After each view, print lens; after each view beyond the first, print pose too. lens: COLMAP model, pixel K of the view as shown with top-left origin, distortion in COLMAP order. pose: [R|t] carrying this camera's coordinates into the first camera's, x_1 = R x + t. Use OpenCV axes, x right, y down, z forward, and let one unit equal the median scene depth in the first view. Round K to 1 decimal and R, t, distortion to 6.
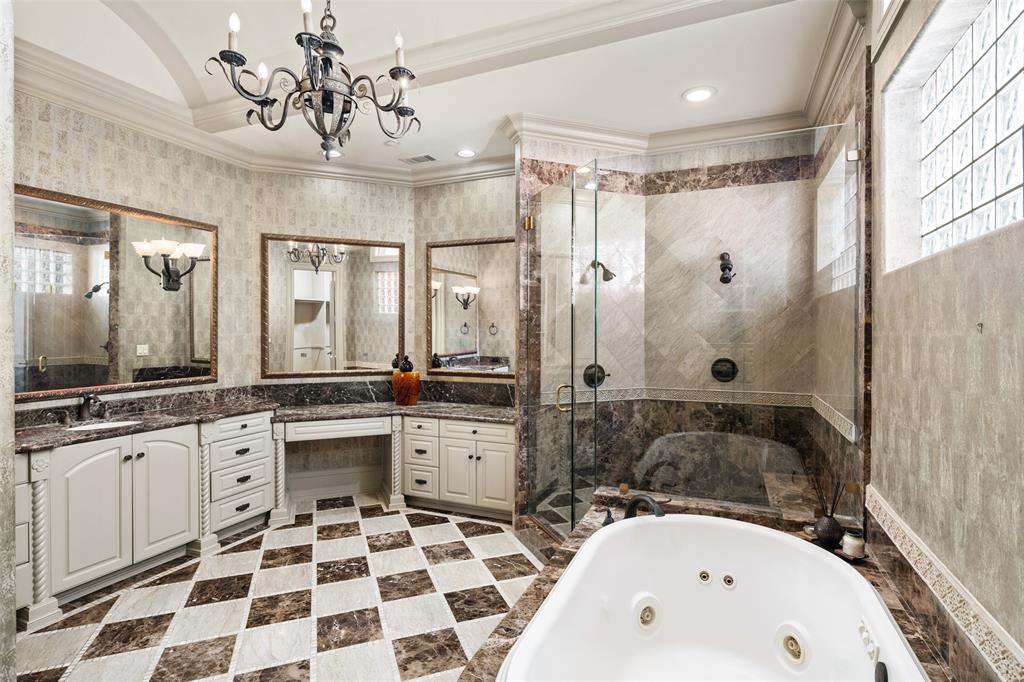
lens RADIAL K [[501.5, 0, 511.0], [0, 501.5, 324.4], [0, 0, 1]] dist [0.000855, 0.000037]
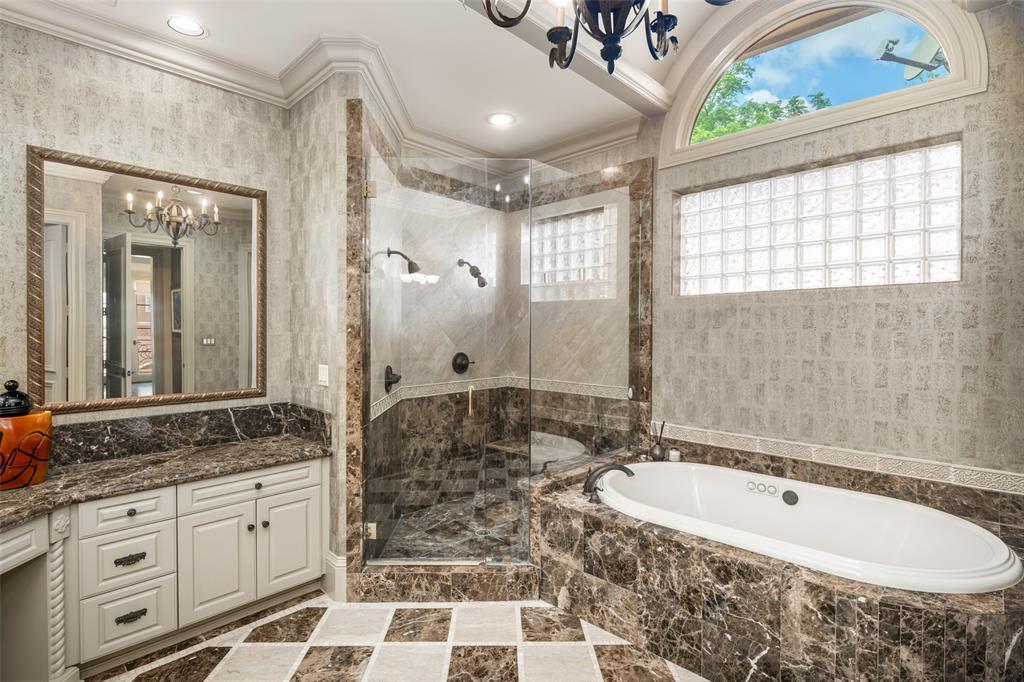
lens RADIAL K [[496.8, 0, 512.1], [0, 496.8, 328.9], [0, 0, 1]] dist [-0.000725, -0.000196]
pose [[0.349572, -0.000691, 0.936909, -0.565603], [-0.014502, 0.999876, 0.006148, 0.005620], [-0.936797, -0.015737, 0.349519, 0.489357]]
